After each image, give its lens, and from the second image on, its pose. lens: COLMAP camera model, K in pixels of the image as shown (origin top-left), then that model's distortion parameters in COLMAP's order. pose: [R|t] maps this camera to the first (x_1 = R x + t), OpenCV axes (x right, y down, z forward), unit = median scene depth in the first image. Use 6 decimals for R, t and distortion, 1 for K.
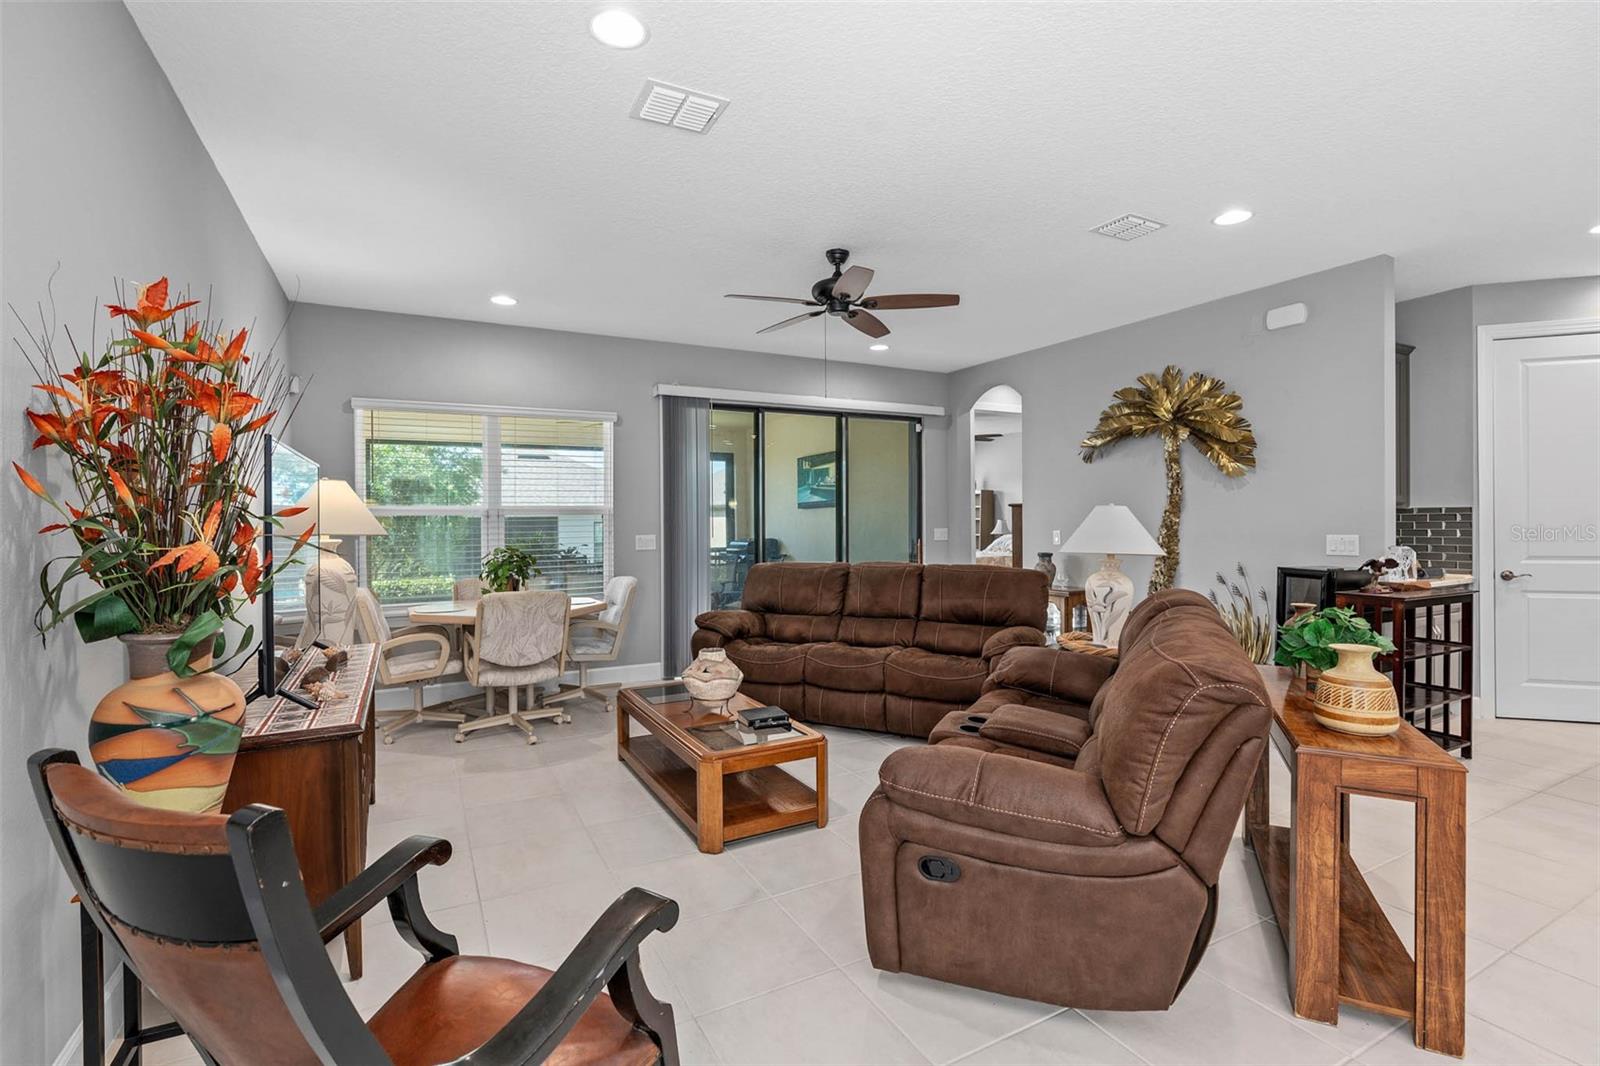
lens RADIAL K [[725.8, 0, 787.9], [0, 725.8, 523.0], [0, 0, 1]] dist [-0.010970, 0.002998]
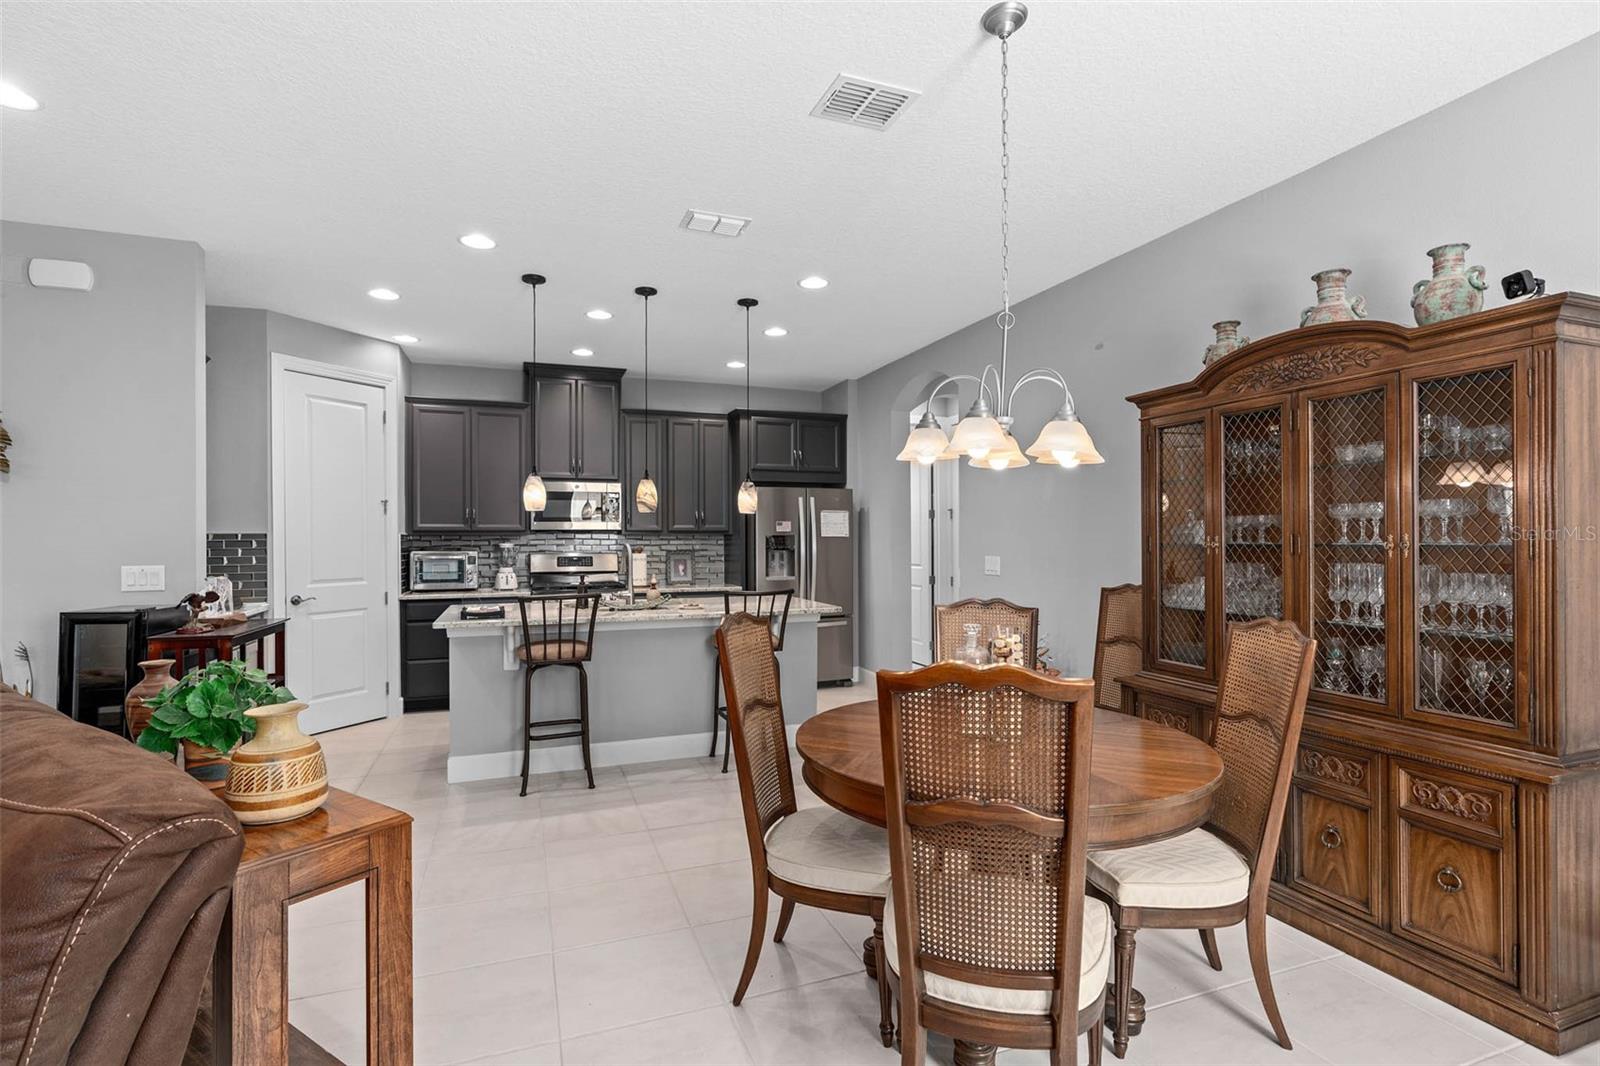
lens RADIAL K [[755.5, 0, 798.6], [0, 755.5, 539.1], [0, 0, 1]] dist [-0.007587, 0.003182]
pose [[0.128696, 0.005573, 0.991668, 0.018067], [0.007652, 0.999949, -0.006613, -0.001984], [-0.991655, 0.008440, 0.128646, 0.144584]]
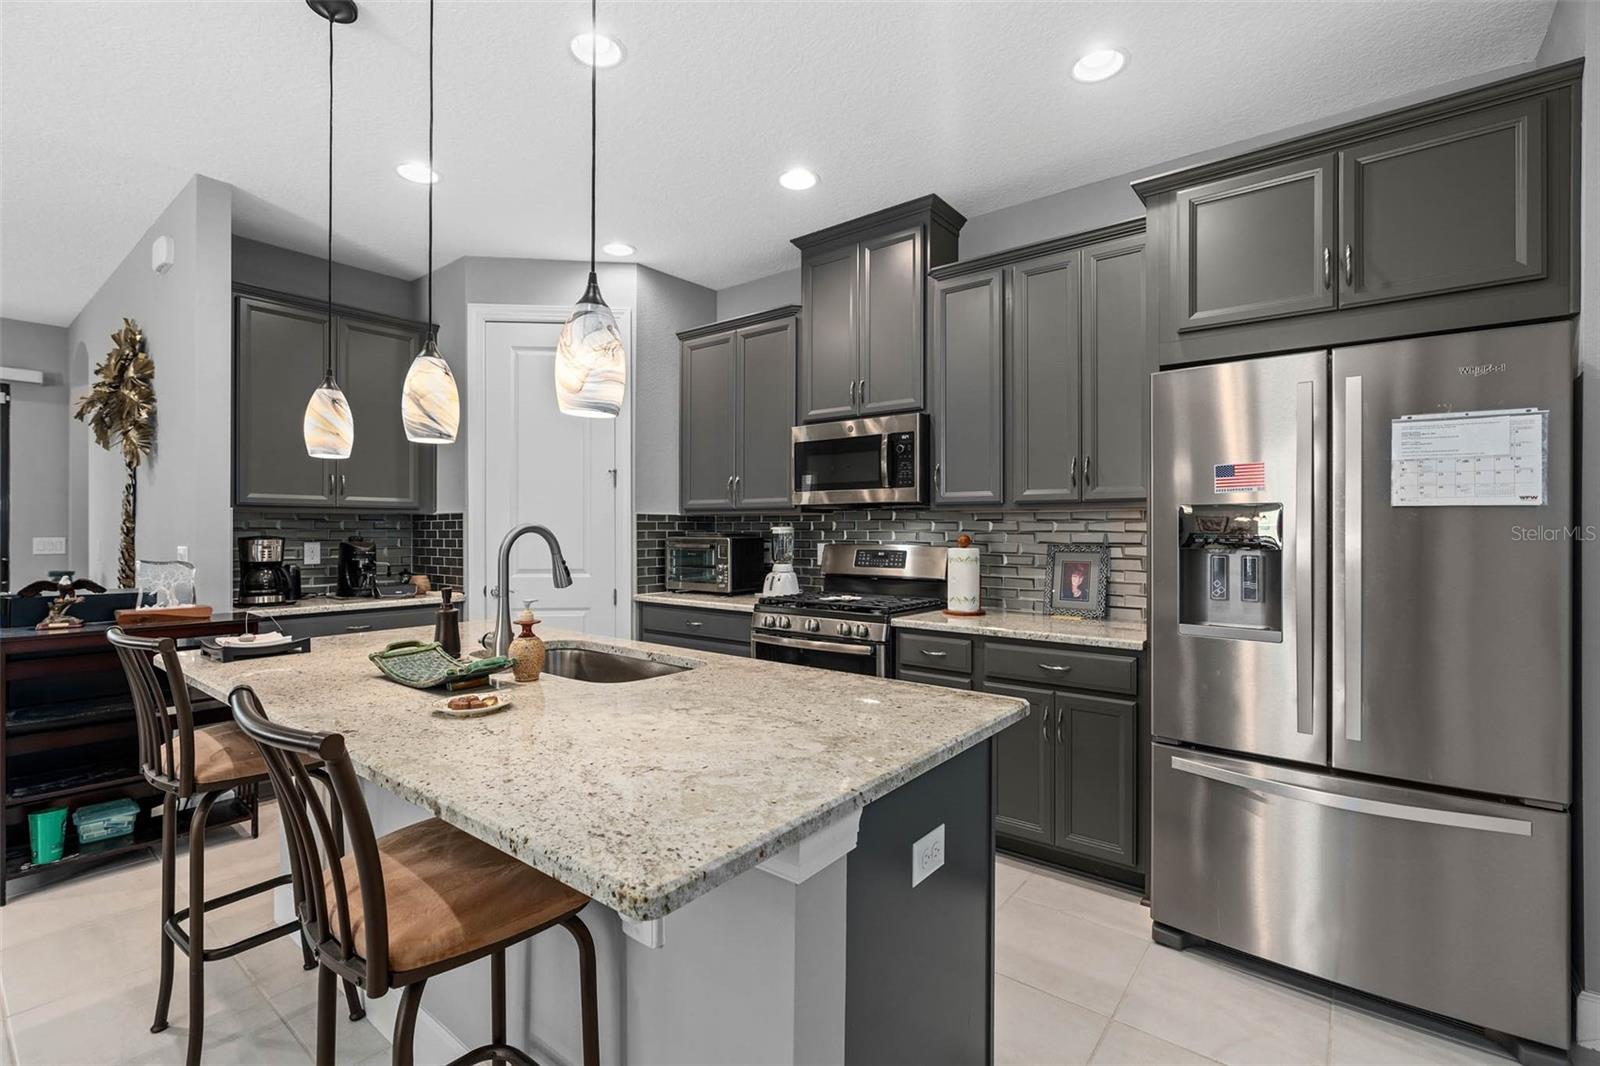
lens RADIAL K [[725.8, 0, 793.0], [0, 725.8, 523.9], [0, 0, 1]] dist [-0.010970, 0.002998]
pose [[0.918061, 0.009618, 0.396323, 0.980281], [-0.004472, 0.999893, -0.013908, 0.001113], [-0.396414, 0.010996, 0.918006, 0.053209]]
